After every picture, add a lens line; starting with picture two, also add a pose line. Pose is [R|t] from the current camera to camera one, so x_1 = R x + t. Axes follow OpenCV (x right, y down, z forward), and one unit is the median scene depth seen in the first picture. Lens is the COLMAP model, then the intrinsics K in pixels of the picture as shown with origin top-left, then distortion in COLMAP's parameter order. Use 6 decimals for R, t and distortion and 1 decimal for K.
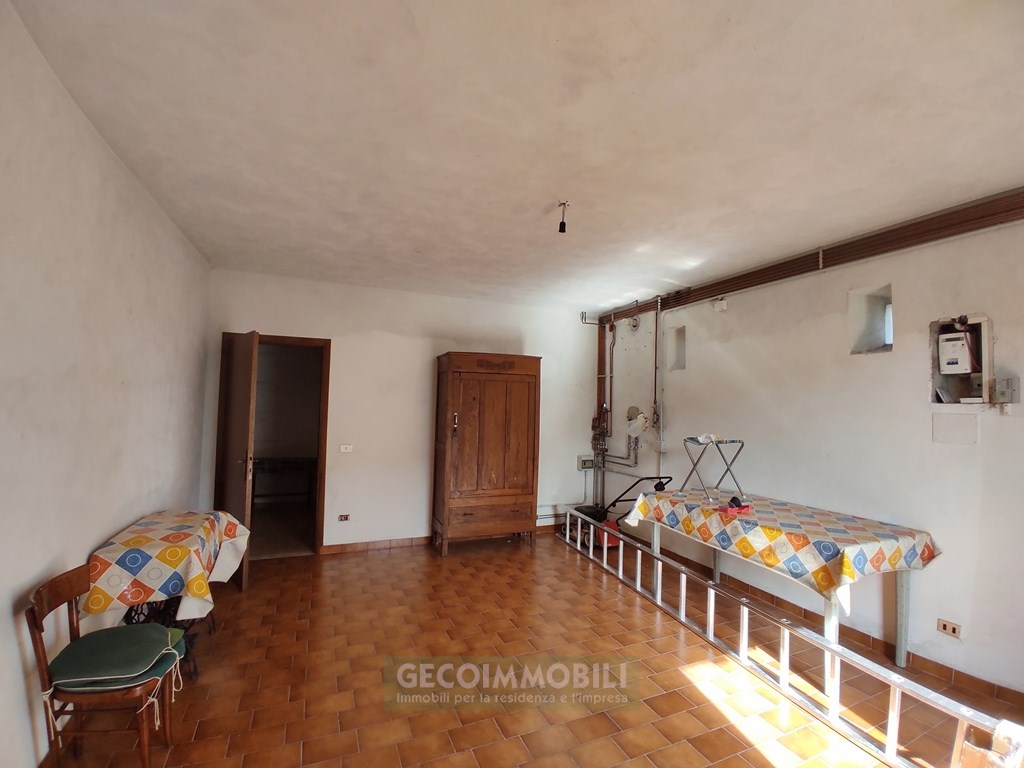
lens RADIAL K [[464.4, 0, 515.4], [0, 464.4, 386.4], [0, 0, 1]] dist [-0.022887, 0.001082]
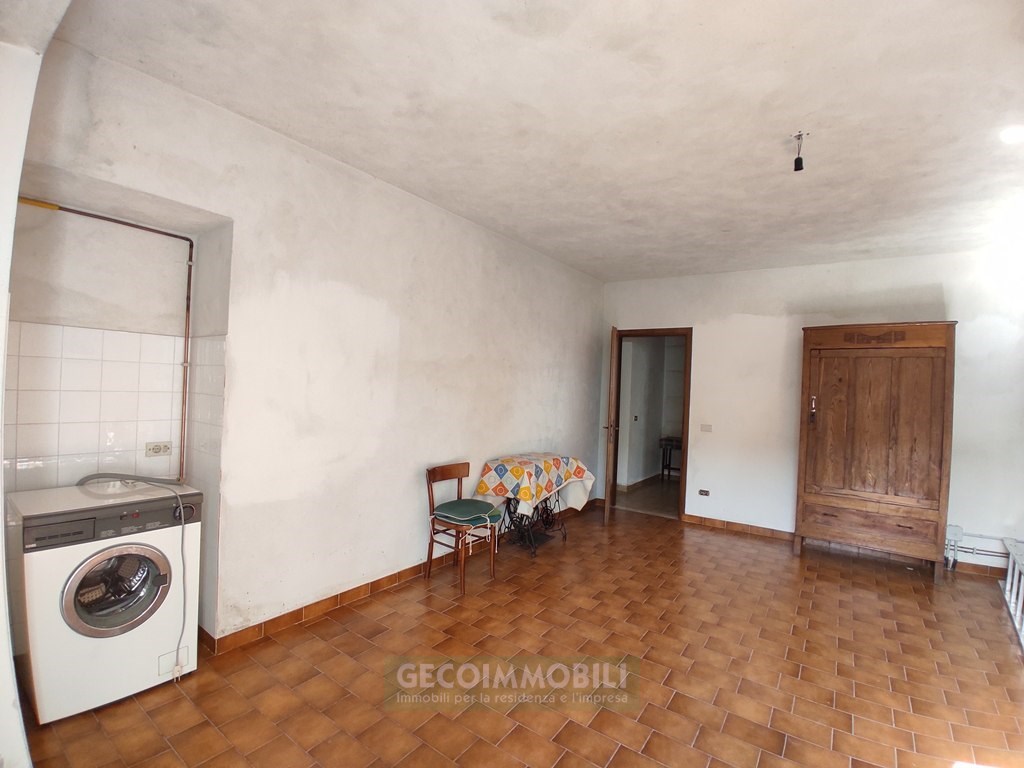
lens RADIAL K [[464.4, 0, 515.4], [0, 464.4, 386.4], [0, 0, 1]] dist [-0.022887, 0.001082]
pose [[0.528032, -0.001235, -0.849224, 0.330423], [0.007883, 0.999963, 0.003447, 0.033269], [0.849188, -0.008514, 0.528022, 0.071395]]
